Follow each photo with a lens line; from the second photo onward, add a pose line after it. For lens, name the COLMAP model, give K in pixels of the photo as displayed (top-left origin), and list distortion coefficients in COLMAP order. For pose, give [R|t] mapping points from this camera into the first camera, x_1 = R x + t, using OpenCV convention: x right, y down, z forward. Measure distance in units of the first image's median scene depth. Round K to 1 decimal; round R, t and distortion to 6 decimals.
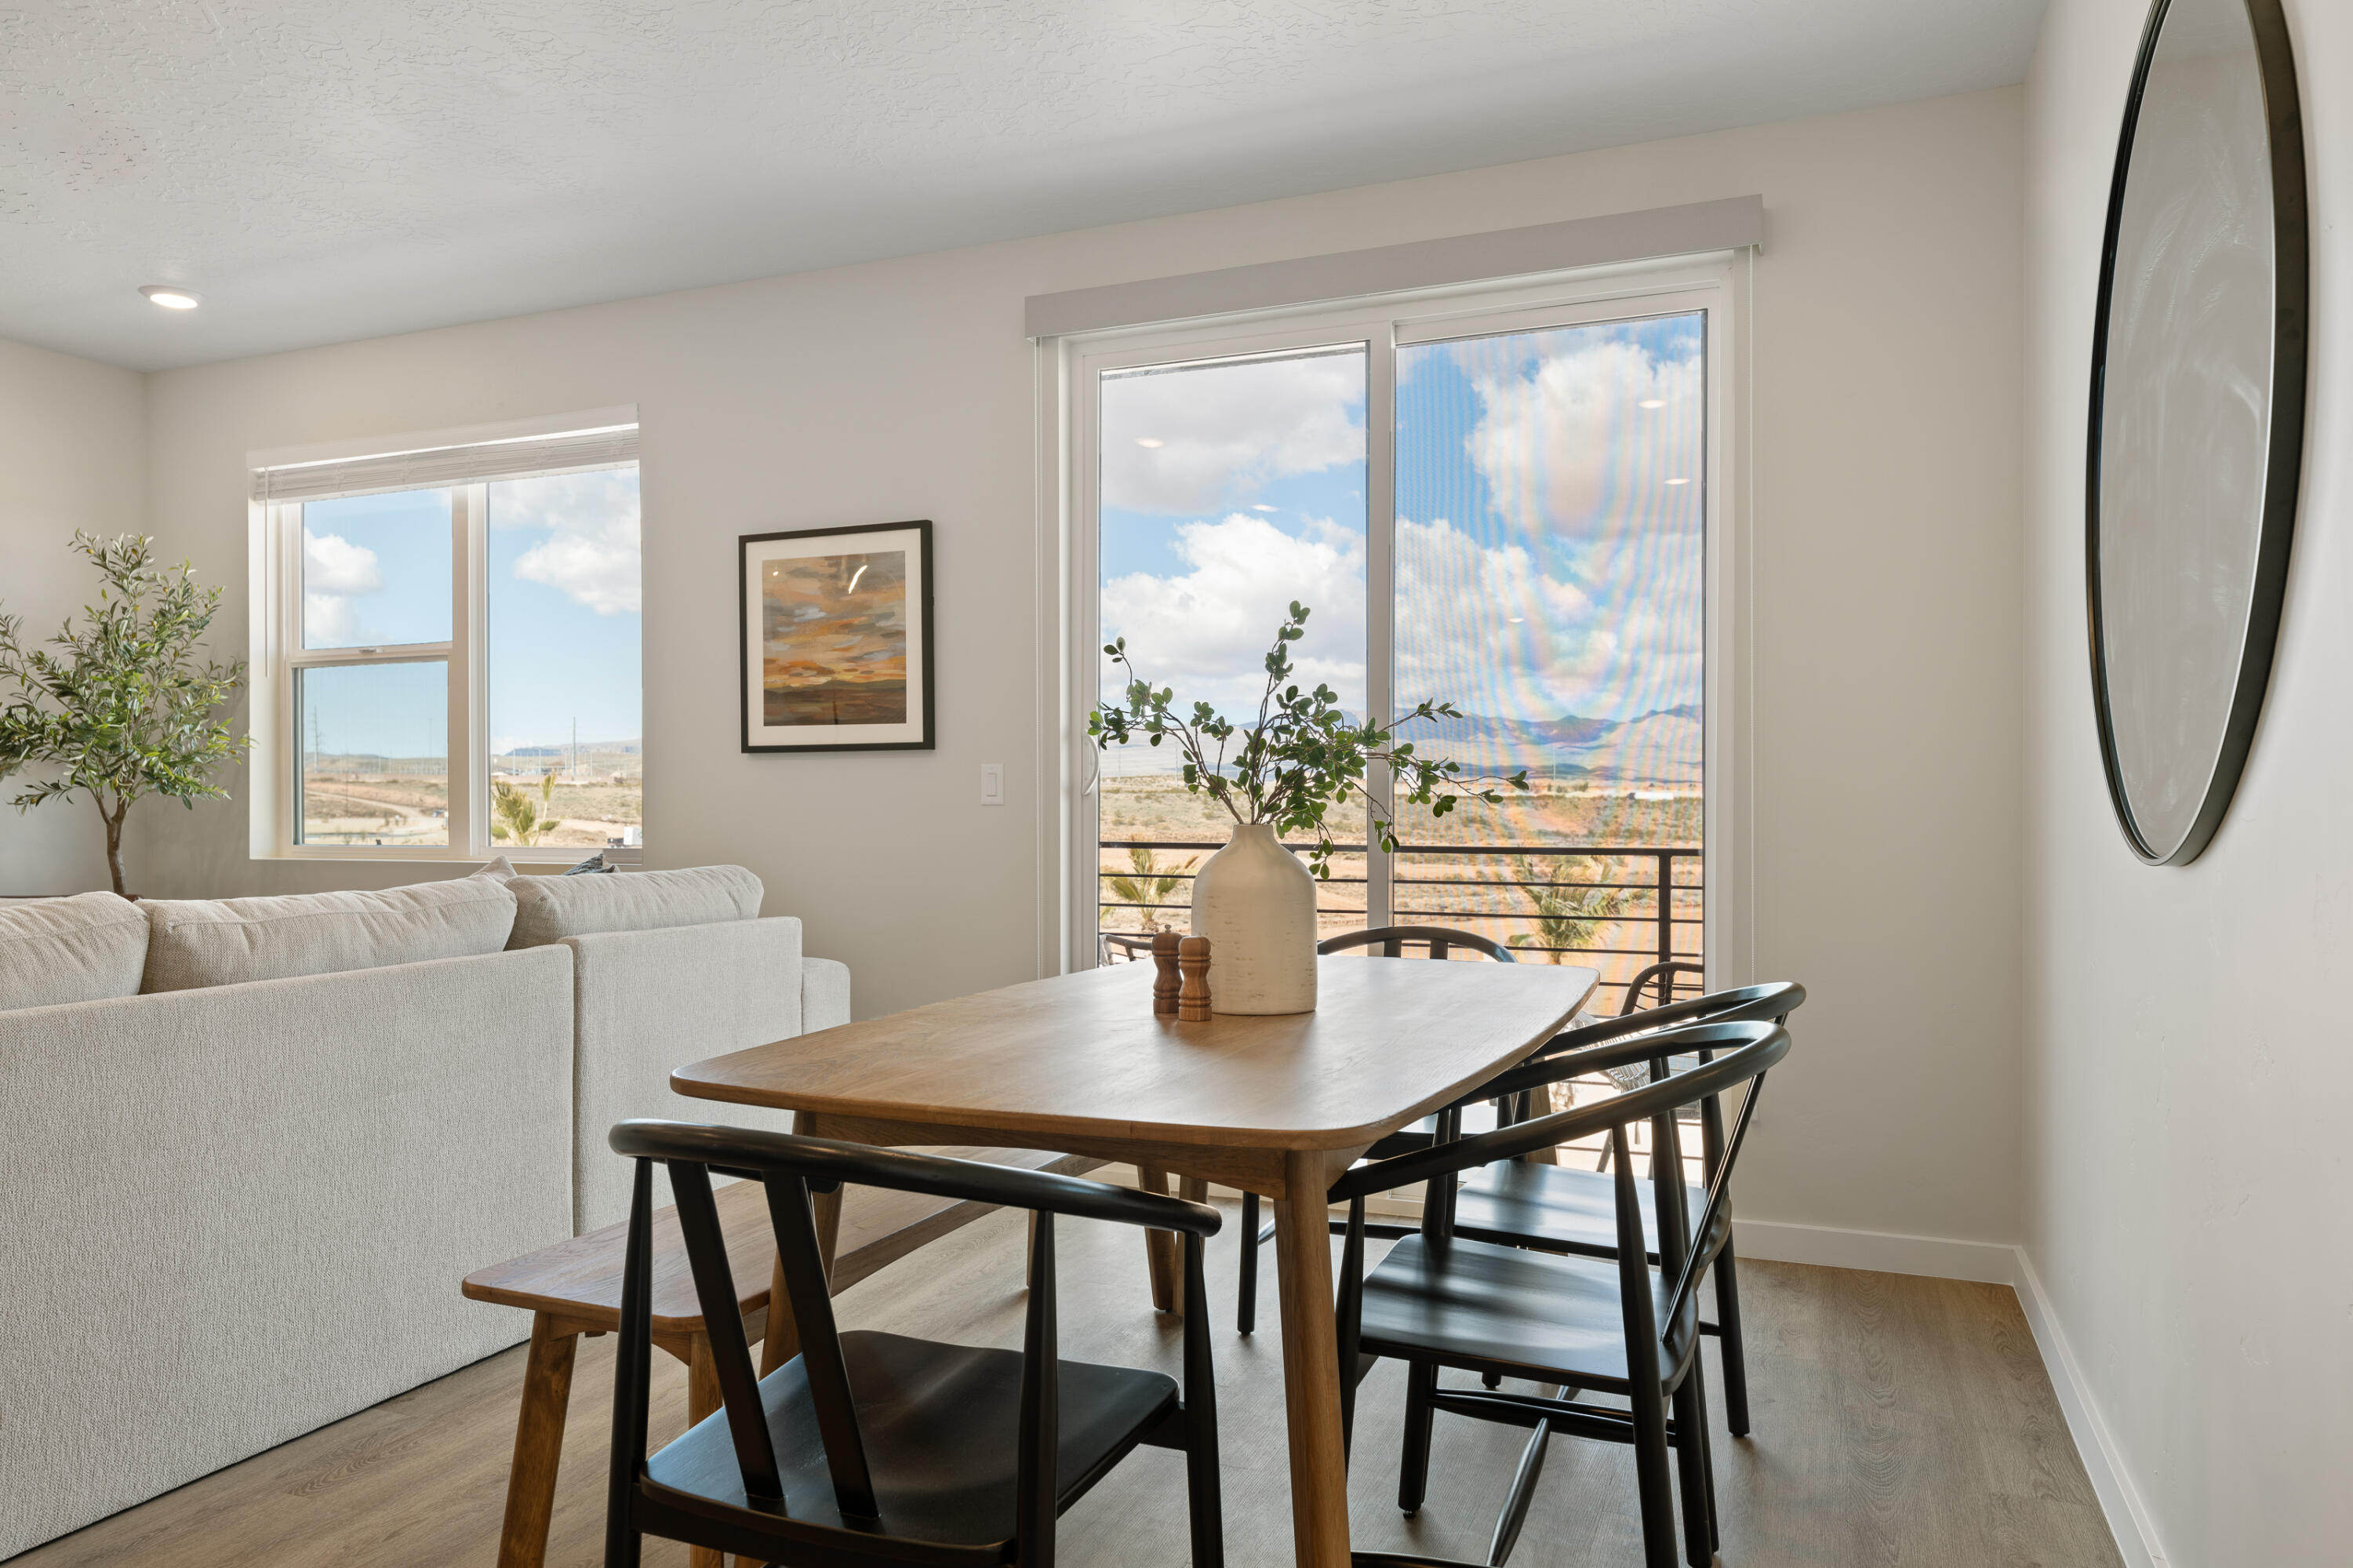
lens RADIAL K [[1562.6, 0, 1171.2], [0, 1562.6, 831.4], [0, 0, 1]] dist [-0.000455, -0.000699]
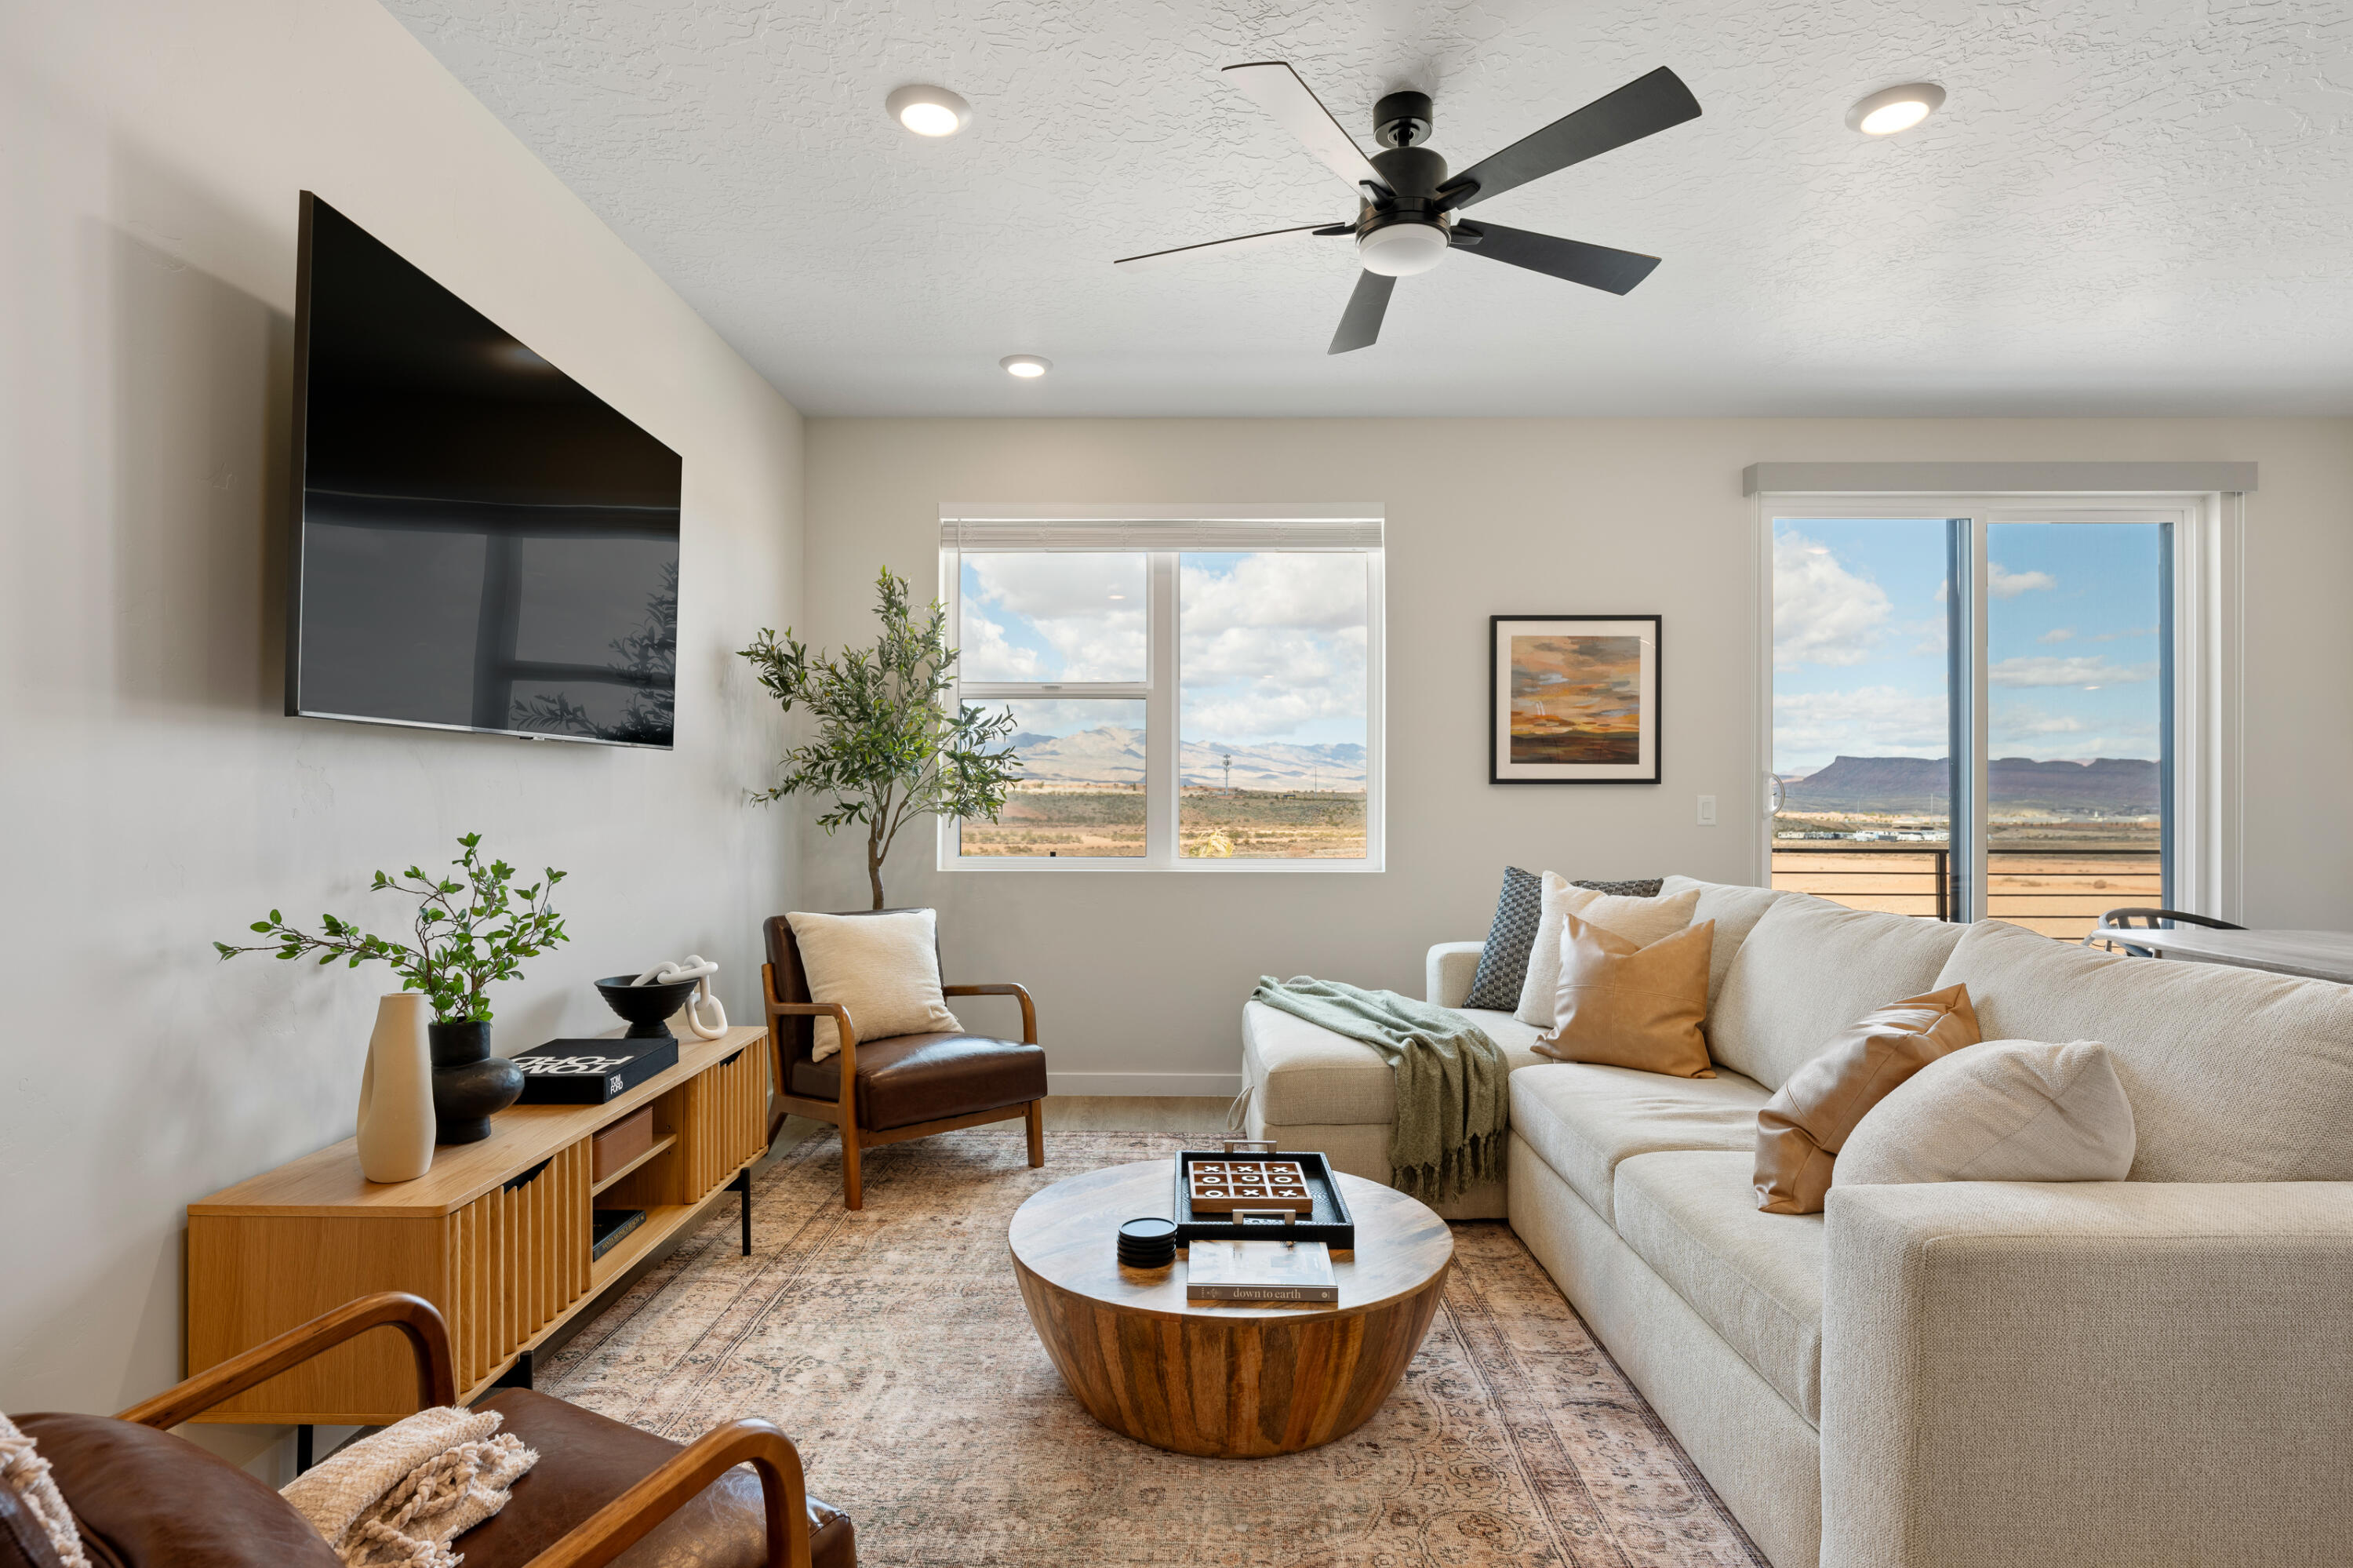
lens RADIAL K [[1179.6, 0, 1174.4], [0, 1179.6, 803.3], [0, 0, 1]] dist [-0.003014, -0.000304]
pose [[0.930133, 0.001274, 0.367220, -0.880658], [0.003343, 0.999923, -0.011936, -0.024104], [-0.367207, 0.012330, 0.930057, 0.197173]]
